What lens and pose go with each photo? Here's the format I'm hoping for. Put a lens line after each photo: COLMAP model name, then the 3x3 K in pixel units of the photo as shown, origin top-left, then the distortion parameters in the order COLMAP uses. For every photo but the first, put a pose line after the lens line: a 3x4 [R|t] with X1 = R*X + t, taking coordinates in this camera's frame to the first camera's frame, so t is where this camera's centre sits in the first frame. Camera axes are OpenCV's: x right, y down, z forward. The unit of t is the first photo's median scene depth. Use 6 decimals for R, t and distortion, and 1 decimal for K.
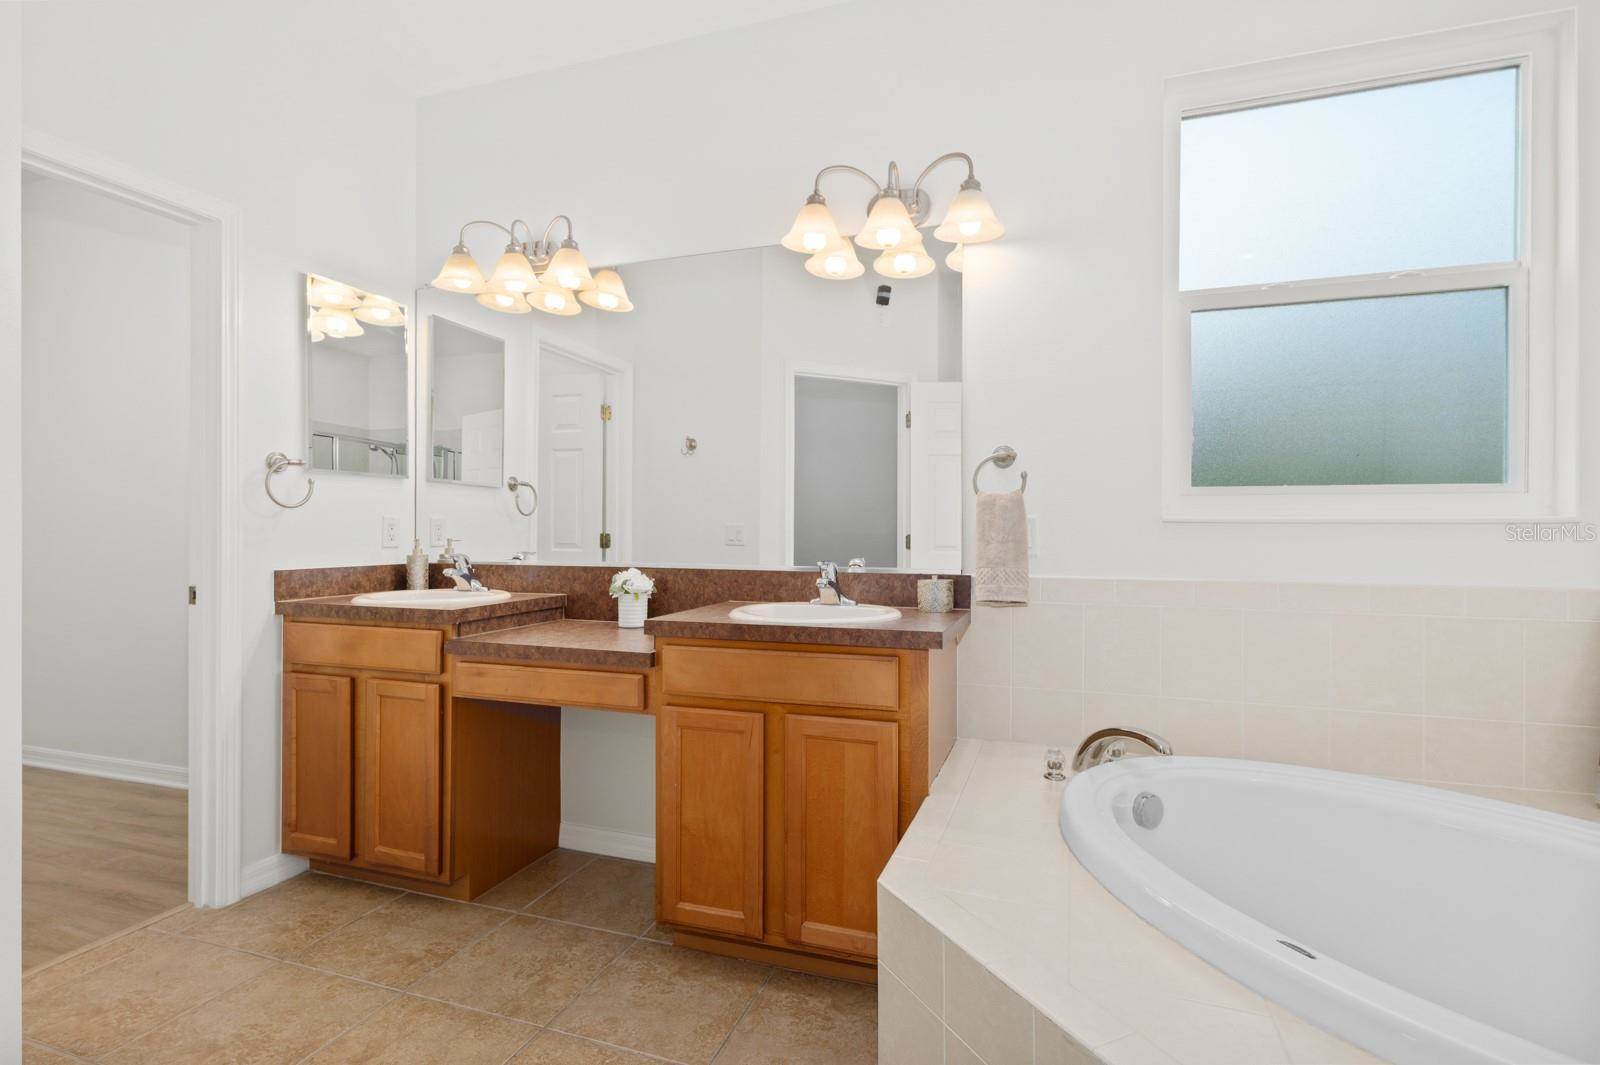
lens RADIAL K [[761.8, 0, 806.4], [0, 761.8, 529.2], [0, 0, 1]] dist [0.009651, -0.001092]
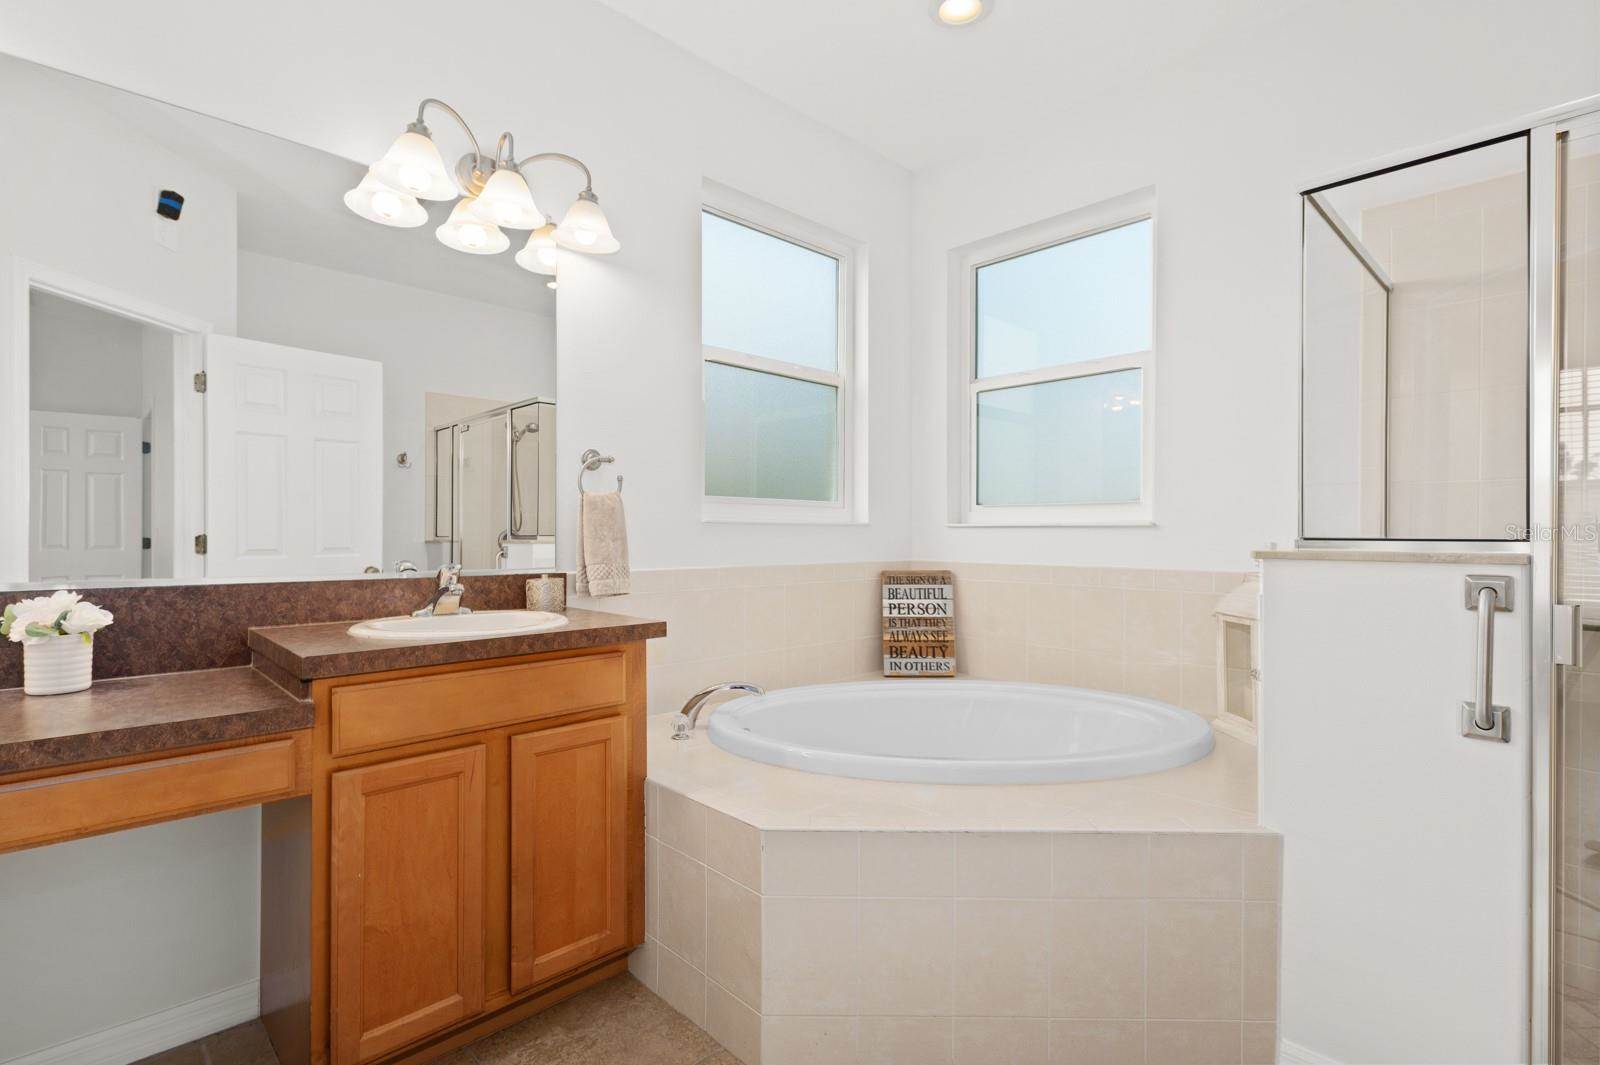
lens RADIAL K [[761.8, 0, 802.9], [0, 761.8, 531.9], [0, 0, 1]] dist [0.009651, -0.001092]
pose [[0.457321, -0.000662, 0.889301, -0.582589], [-0.003445, 0.999991, 0.002516, 0.002587], [-0.889295, -0.004214, 0.457315, 0.267662]]
